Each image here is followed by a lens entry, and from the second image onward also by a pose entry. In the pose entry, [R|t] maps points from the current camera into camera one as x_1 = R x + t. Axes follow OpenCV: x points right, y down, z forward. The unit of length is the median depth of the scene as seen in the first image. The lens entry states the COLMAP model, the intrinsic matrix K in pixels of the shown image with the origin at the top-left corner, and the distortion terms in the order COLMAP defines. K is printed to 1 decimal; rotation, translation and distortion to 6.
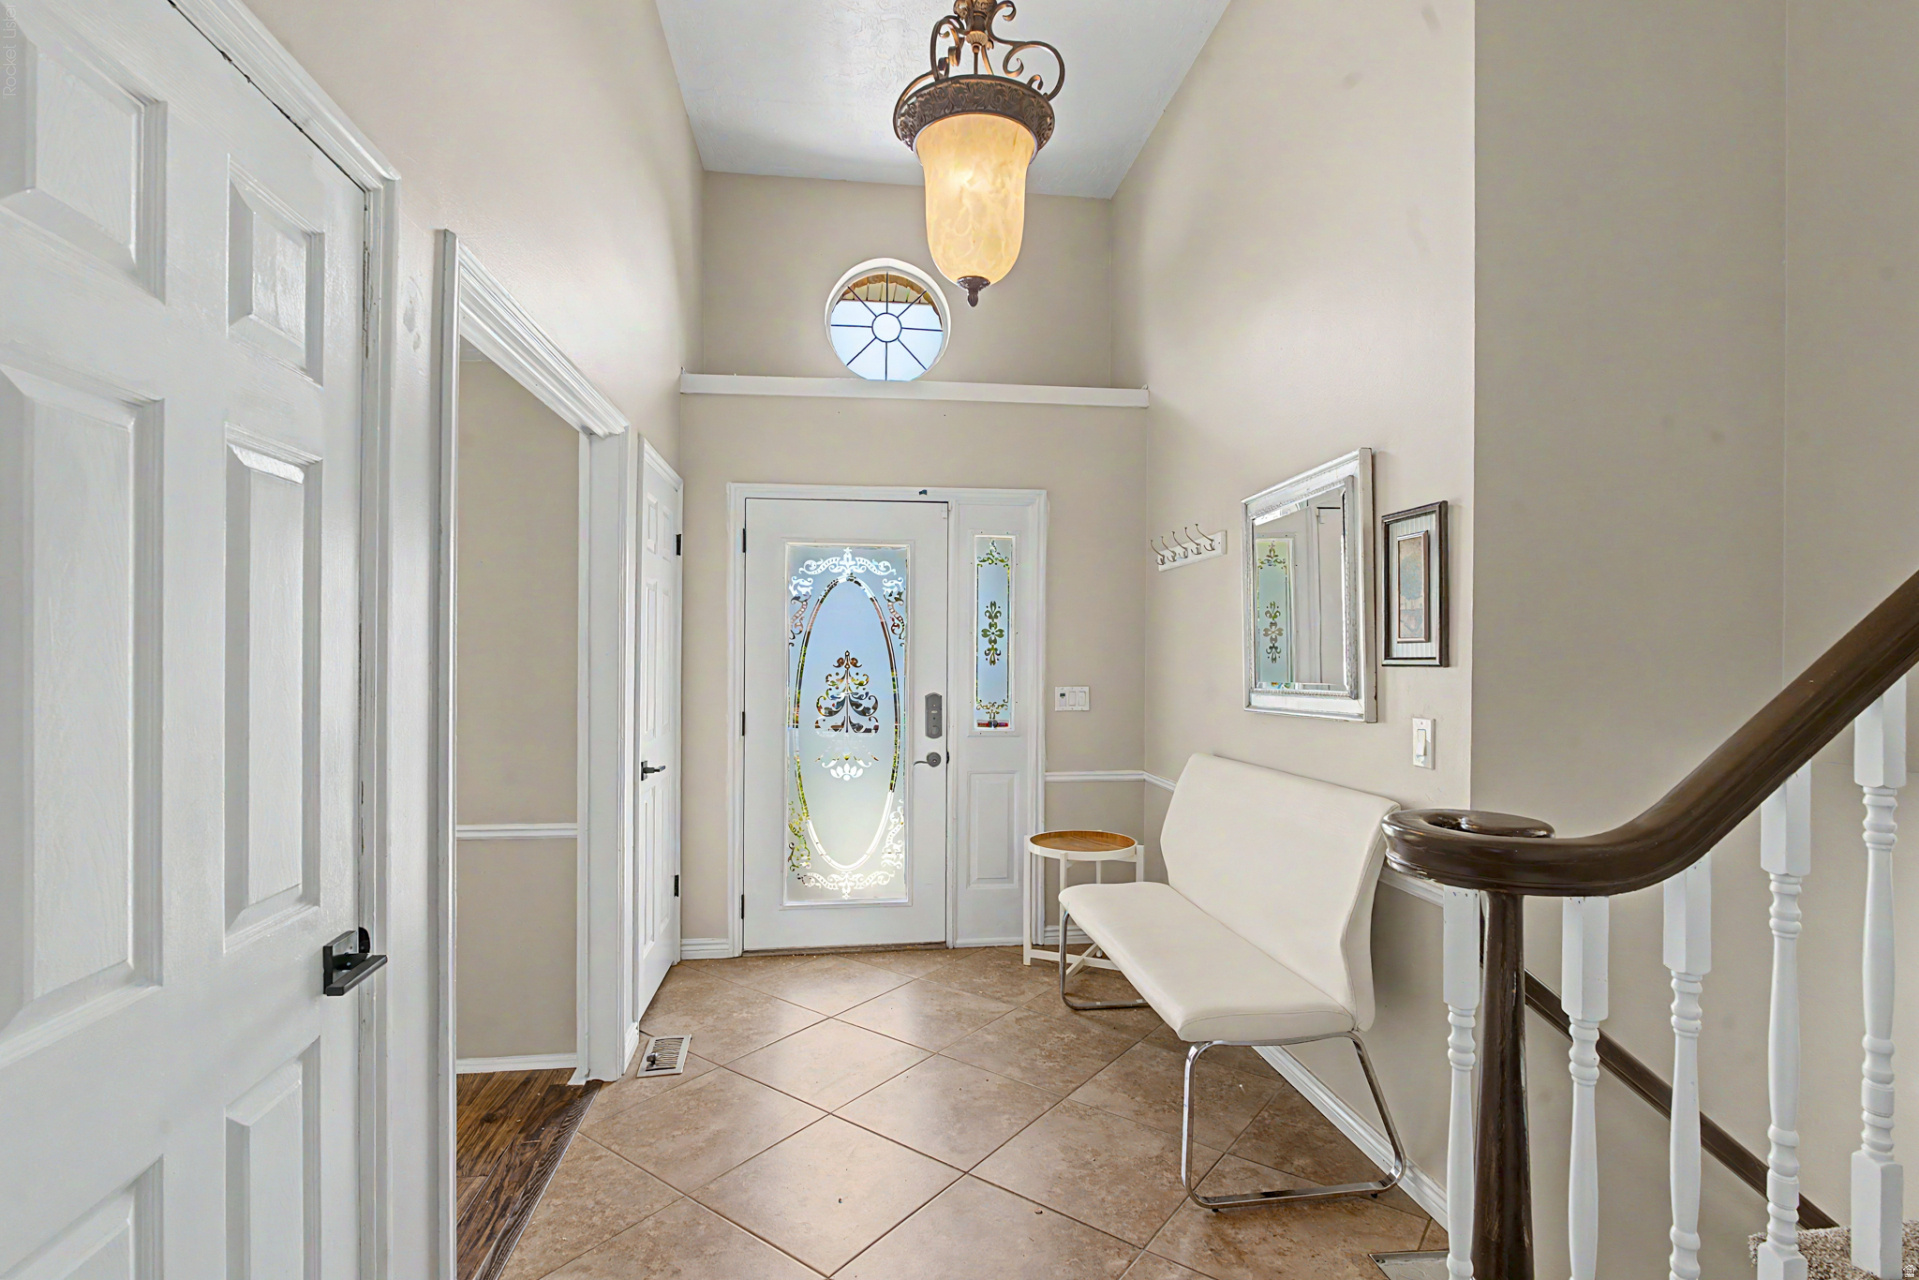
lens RADIAL K [[883.9, 0, 959.7], [0, 883.9, 650.4], [0, 0, 1]] dist [0.003069, 0.000264]
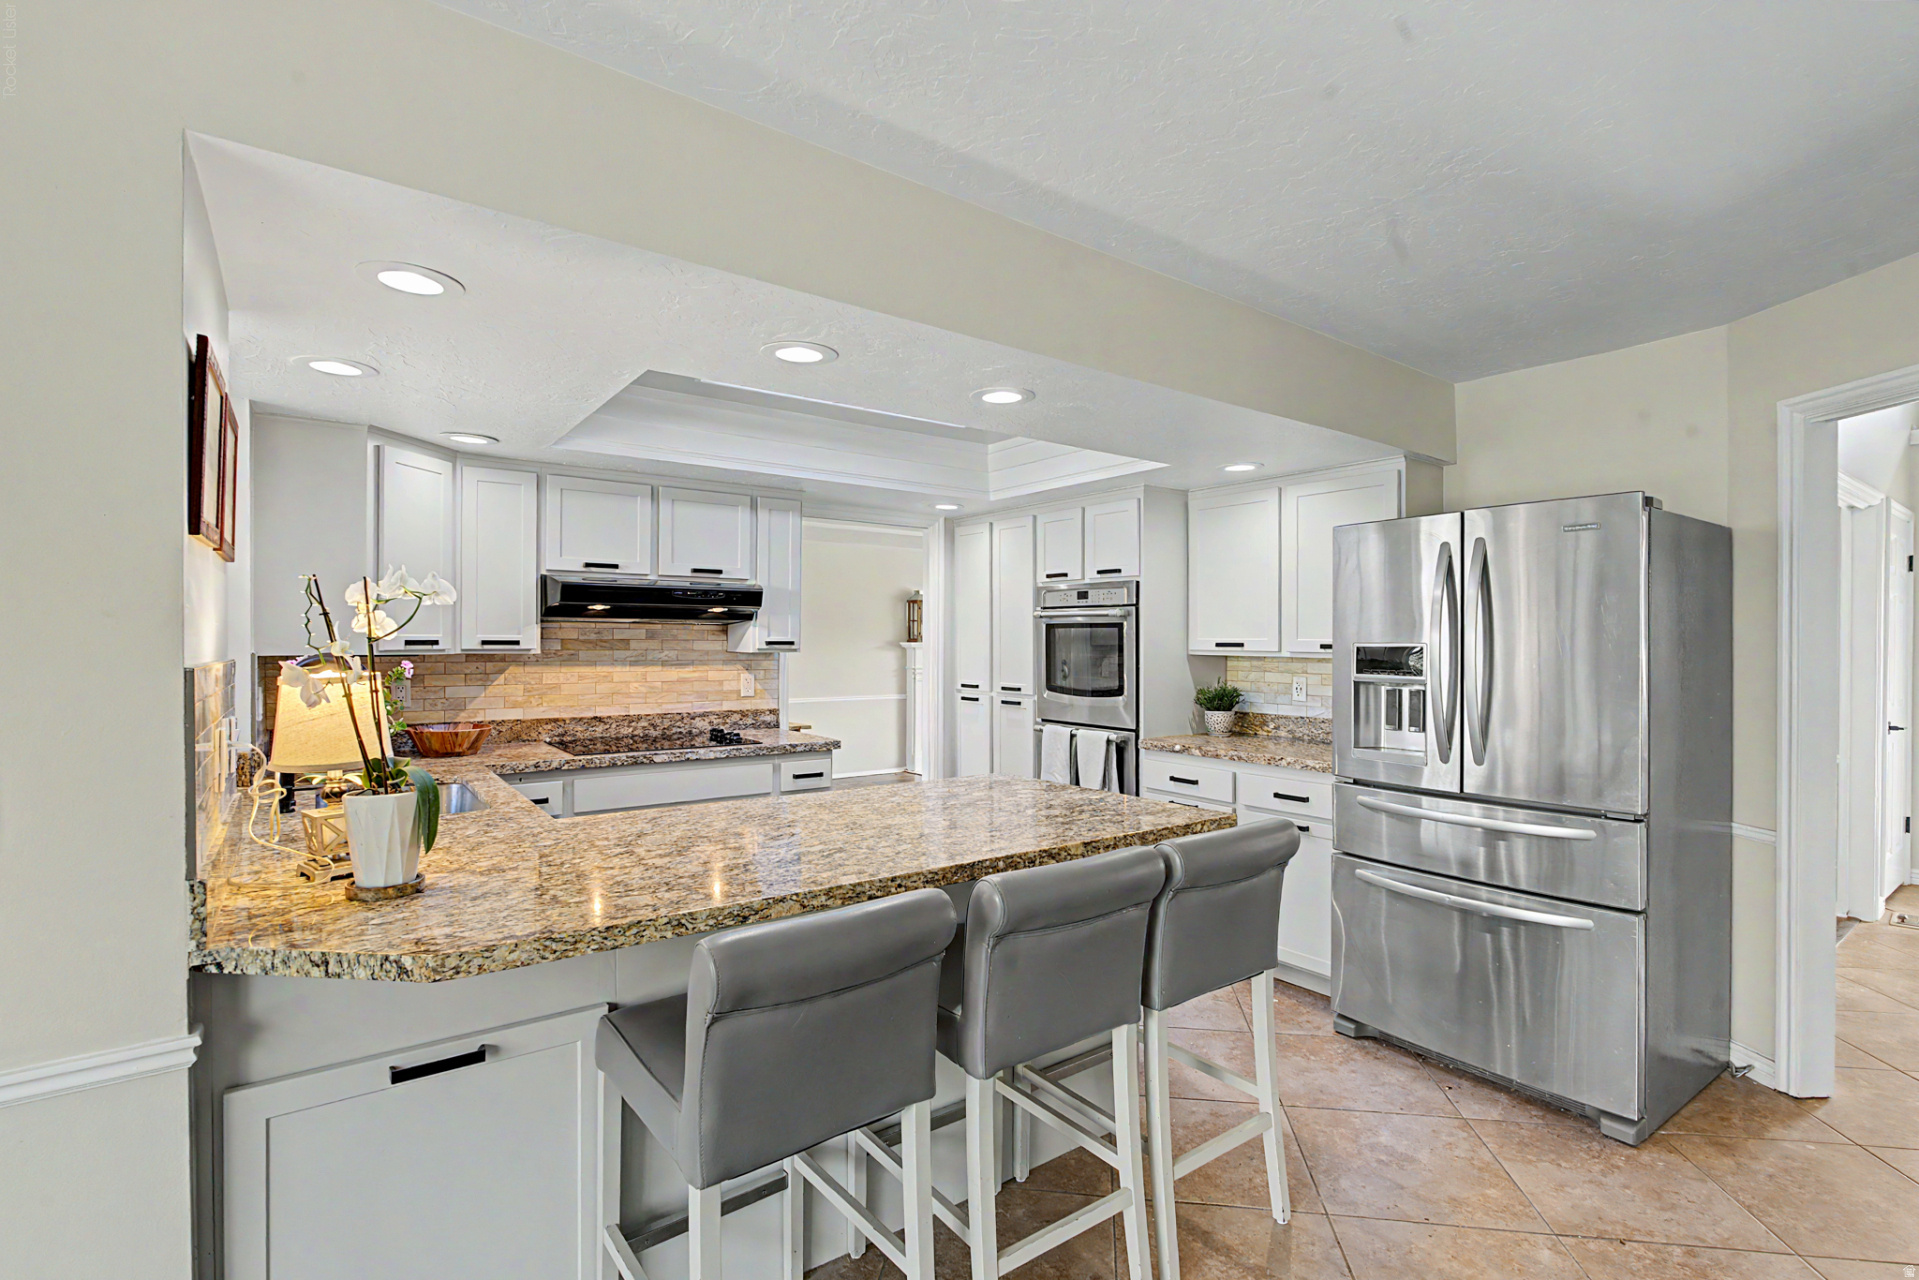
lens RADIAL K [[883.9, 0, 961.3], [0, 883.9, 639.2], [0, 0, 1]] dist [0.003069, 0.000264]
pose [[0.495859, -0.005571, -0.868385, 0.143940], [0.007810, 0.999968, -0.001955, -0.016060], [0.868368, -0.005813, 0.495886, -0.995766]]
